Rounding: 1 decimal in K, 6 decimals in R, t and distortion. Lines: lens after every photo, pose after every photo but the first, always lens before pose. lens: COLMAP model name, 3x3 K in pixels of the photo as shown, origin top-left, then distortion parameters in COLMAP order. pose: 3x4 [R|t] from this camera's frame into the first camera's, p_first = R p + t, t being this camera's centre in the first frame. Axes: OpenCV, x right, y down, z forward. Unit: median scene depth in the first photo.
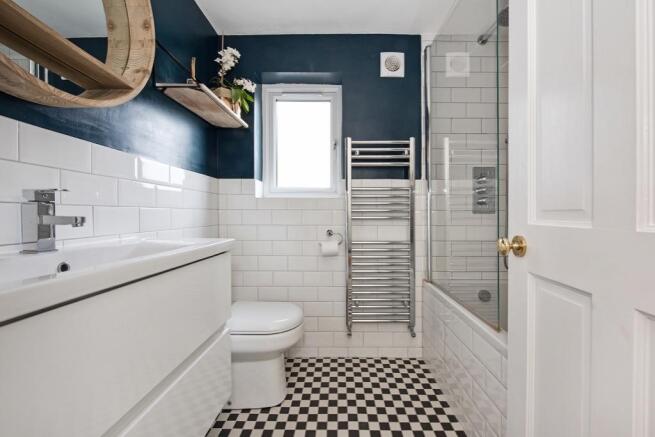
lens RADIAL K [[264.1, 0, 329.9], [0, 264.1, 219.3], [0, 0, 1]] dist [-0.012553, -0.001598]
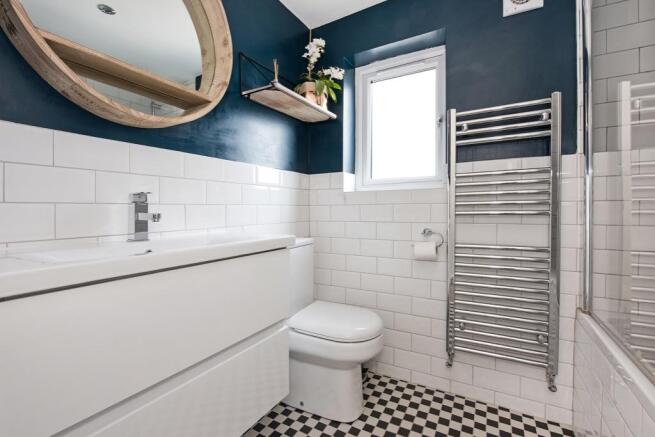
lens RADIAL K [[291.7, 0, 328.9], [0, 291.7, 215.0], [0, 0, 1]] dist [-0.009022, -0.002685]
pose [[0.869574, -0.002725, -0.493796, 0.182527], [0.002950, 0.999996, -0.000323, -0.001001], [0.493794, -0.001176, 0.869578, 0.081492]]
